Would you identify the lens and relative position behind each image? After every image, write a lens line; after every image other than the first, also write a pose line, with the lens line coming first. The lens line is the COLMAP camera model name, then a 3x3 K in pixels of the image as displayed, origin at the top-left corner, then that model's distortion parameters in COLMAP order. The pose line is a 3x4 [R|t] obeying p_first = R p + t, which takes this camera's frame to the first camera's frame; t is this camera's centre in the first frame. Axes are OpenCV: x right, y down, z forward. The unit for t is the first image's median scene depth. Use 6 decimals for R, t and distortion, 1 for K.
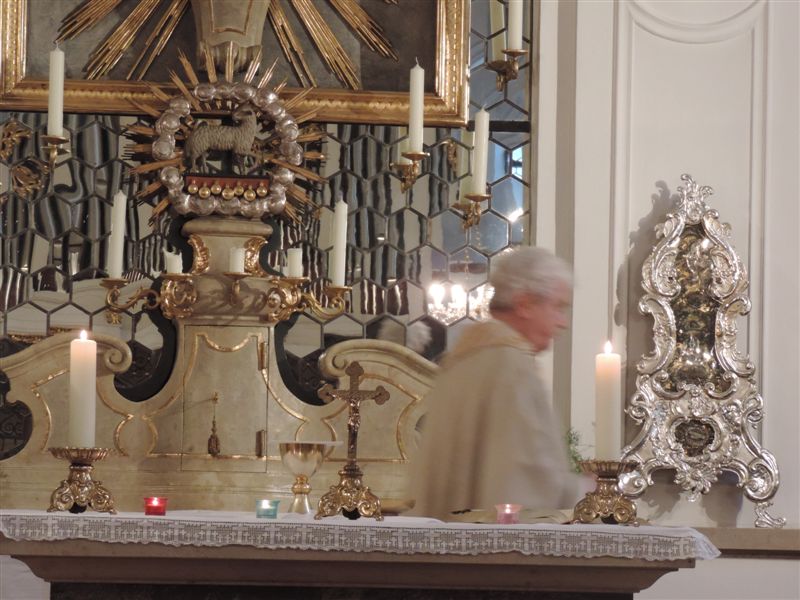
lens RADIAL K [[3348.2, 0, 400.0], [0, 3348.2, 300.0], [0, 0, 1]] dist [0.122570, 4.753735]
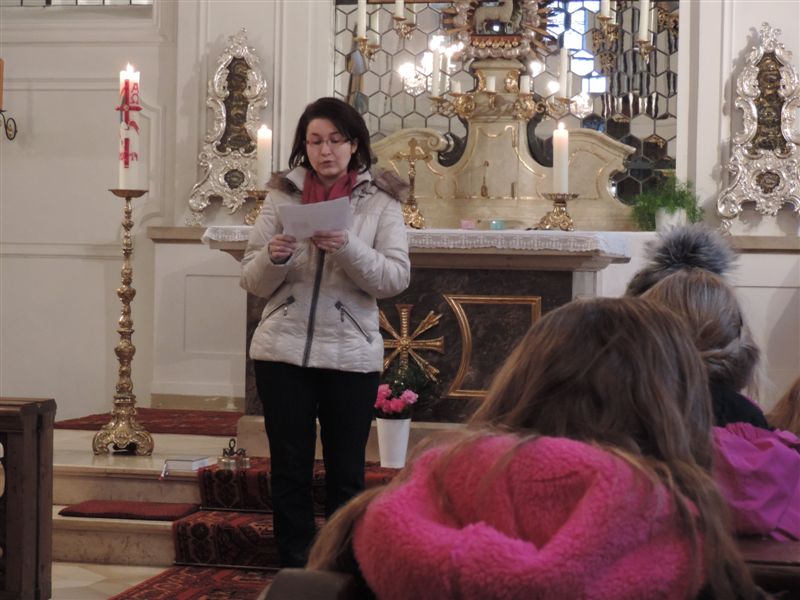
lens RADIAL K [[1932.3, 0, 400.0], [0, 1932.3, 300.0], [0, 0, 1]] dist [-0.012588, 0.147026]
pose [[0.942809, 0.003703, -0.333313, 0.234013], [0.026921, 0.995826, 0.087214, 0.010735], [0.332245, -0.091199, 0.938774, 0.037358]]
